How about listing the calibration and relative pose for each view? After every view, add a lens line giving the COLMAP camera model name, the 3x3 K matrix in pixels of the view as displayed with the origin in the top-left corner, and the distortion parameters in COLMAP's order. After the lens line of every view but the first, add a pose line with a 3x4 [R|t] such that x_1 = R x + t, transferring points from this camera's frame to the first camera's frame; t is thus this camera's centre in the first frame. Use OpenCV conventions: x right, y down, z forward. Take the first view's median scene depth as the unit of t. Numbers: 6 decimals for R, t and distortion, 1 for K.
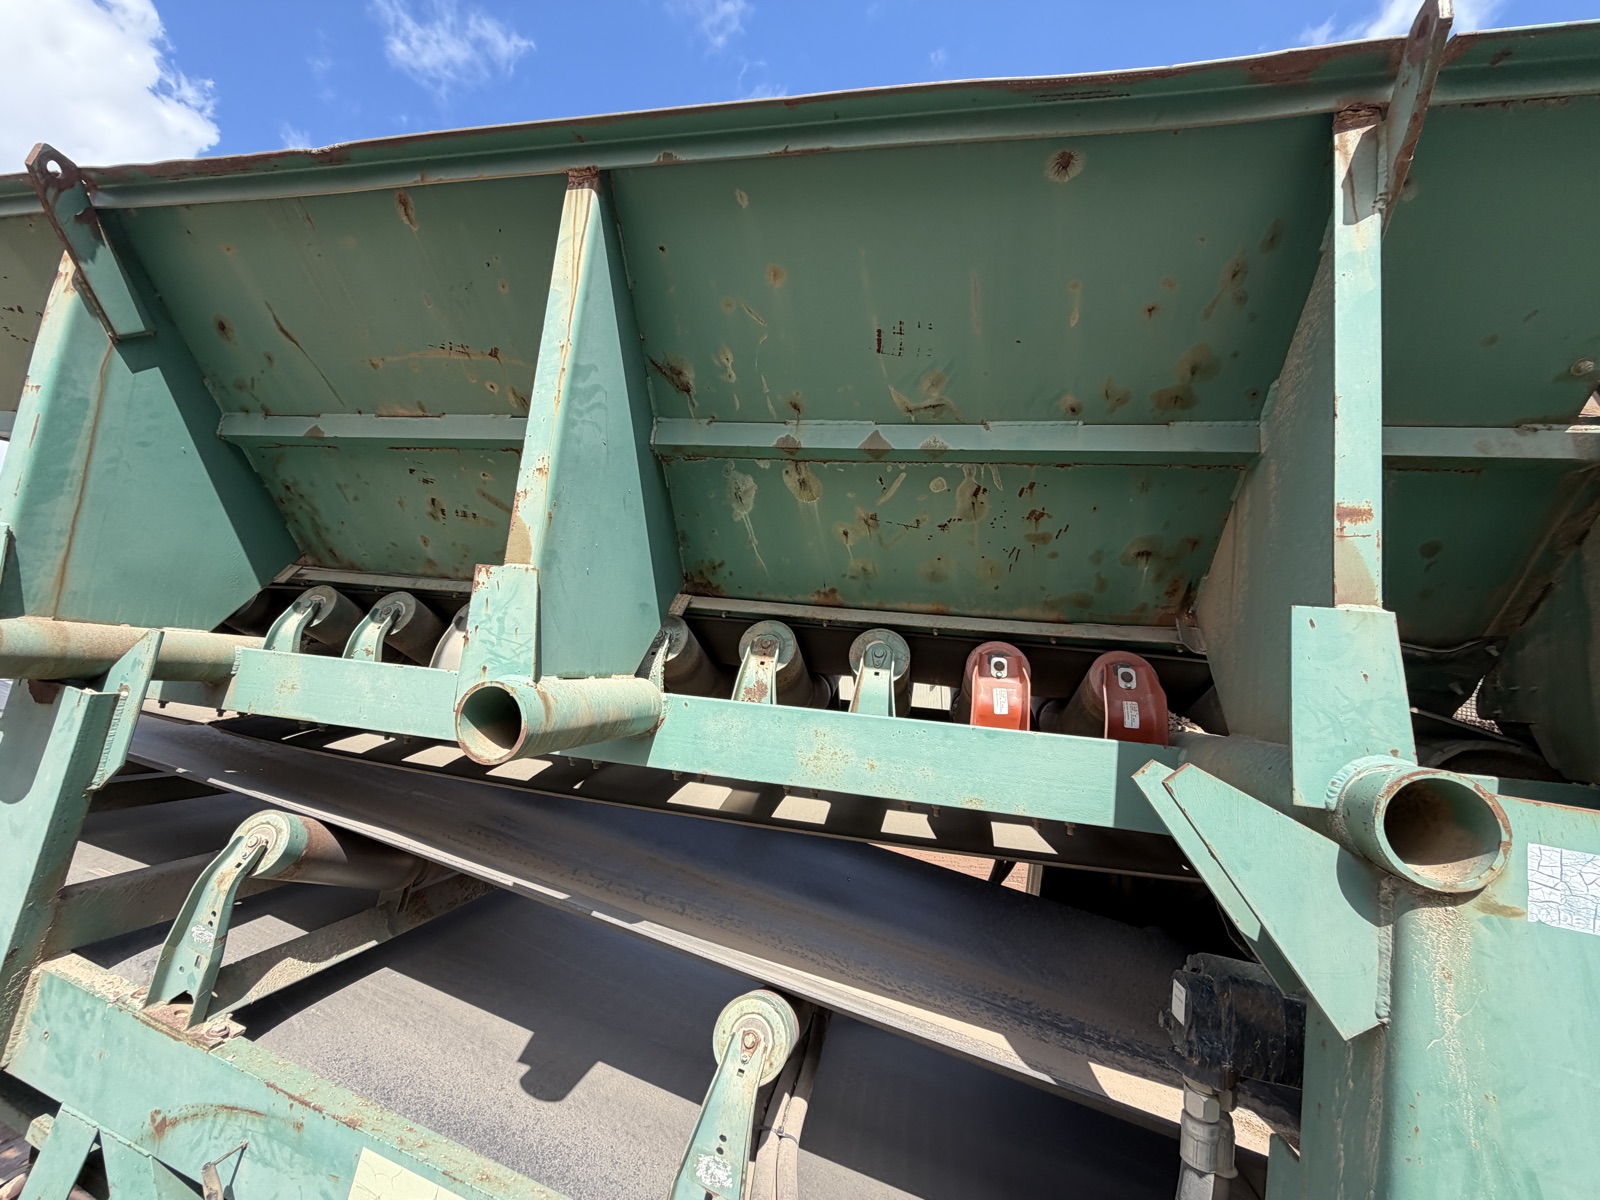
lens RADIAL K [[633.7, 0, 797.1], [0, 633.7, 602.1], [0, 0, 1]] dist [0.001613, -0.000501]
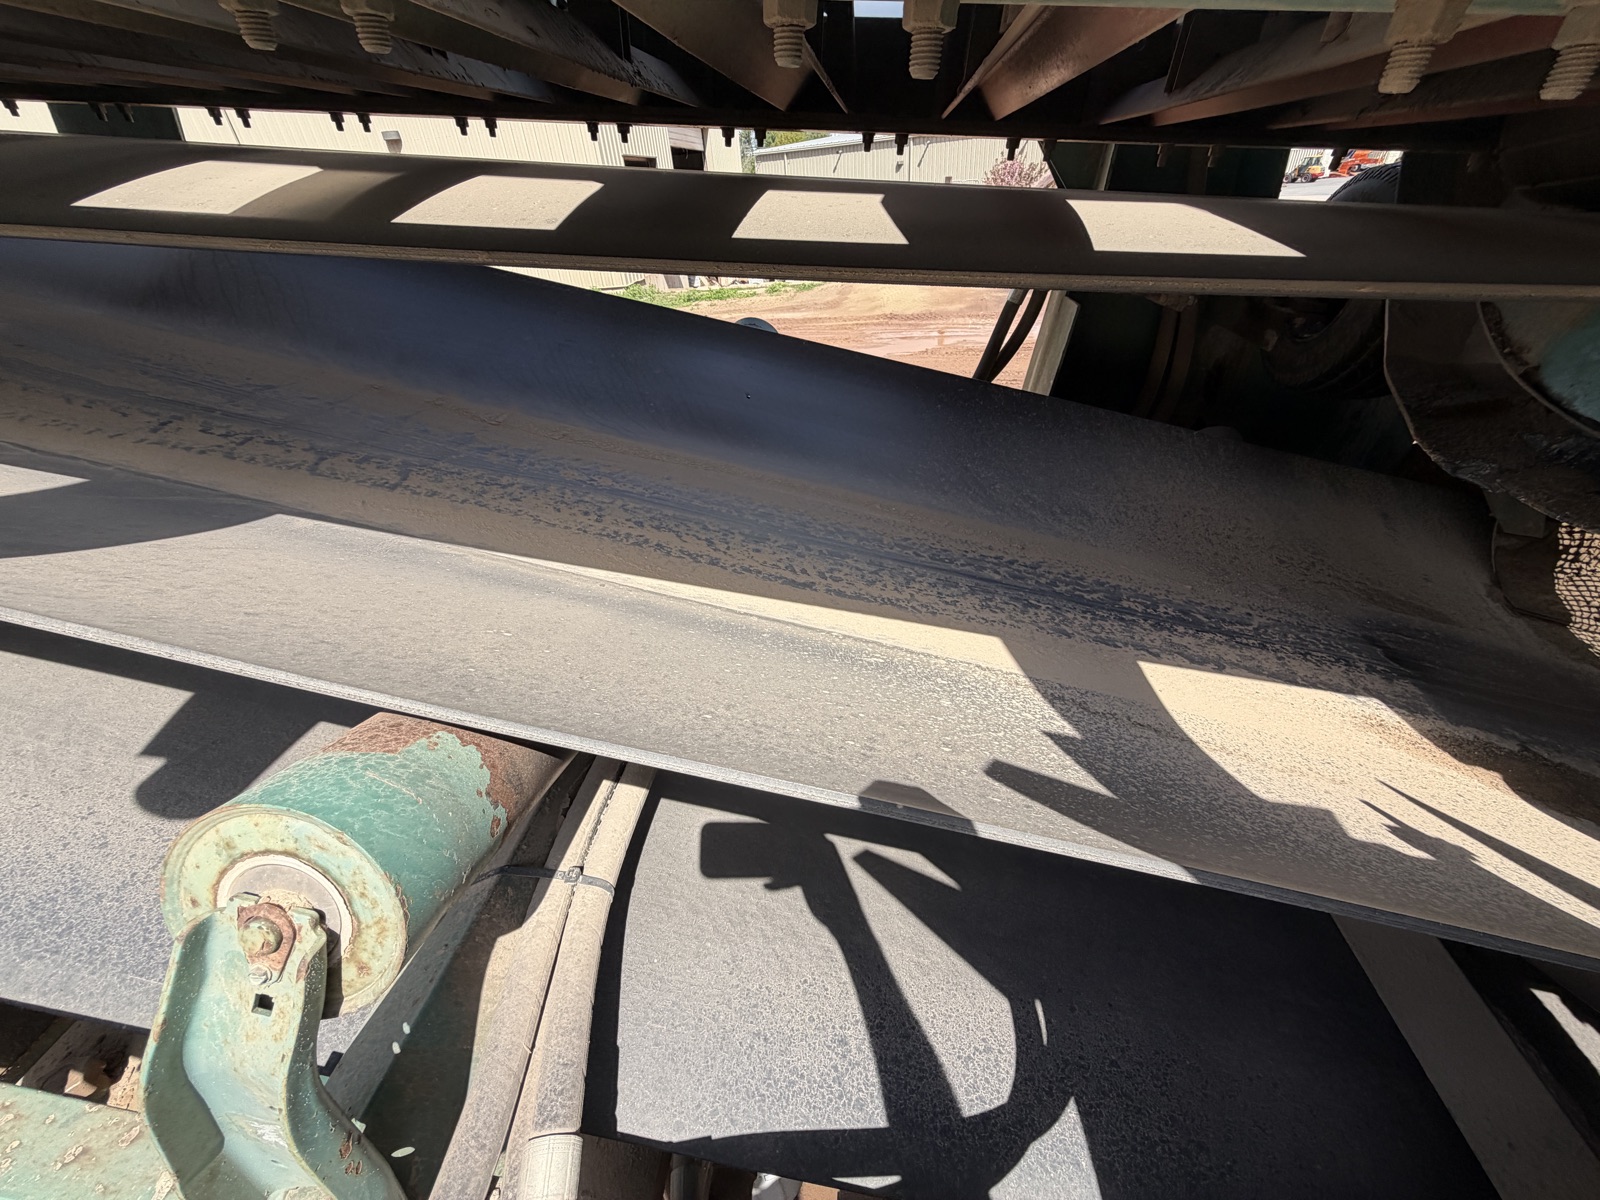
lens RADIAL K [[633.7, 0, 797.1], [0, 633.7, 602.1], [0, 0, 1]] dist [0.001613, -0.000501]
pose [[0.995420, -0.090529, 0.030731, 0.123314], [0.047665, 0.748599, 0.661308, 0.261262], [-0.082873, -0.656814, 0.749485, 0.578578]]
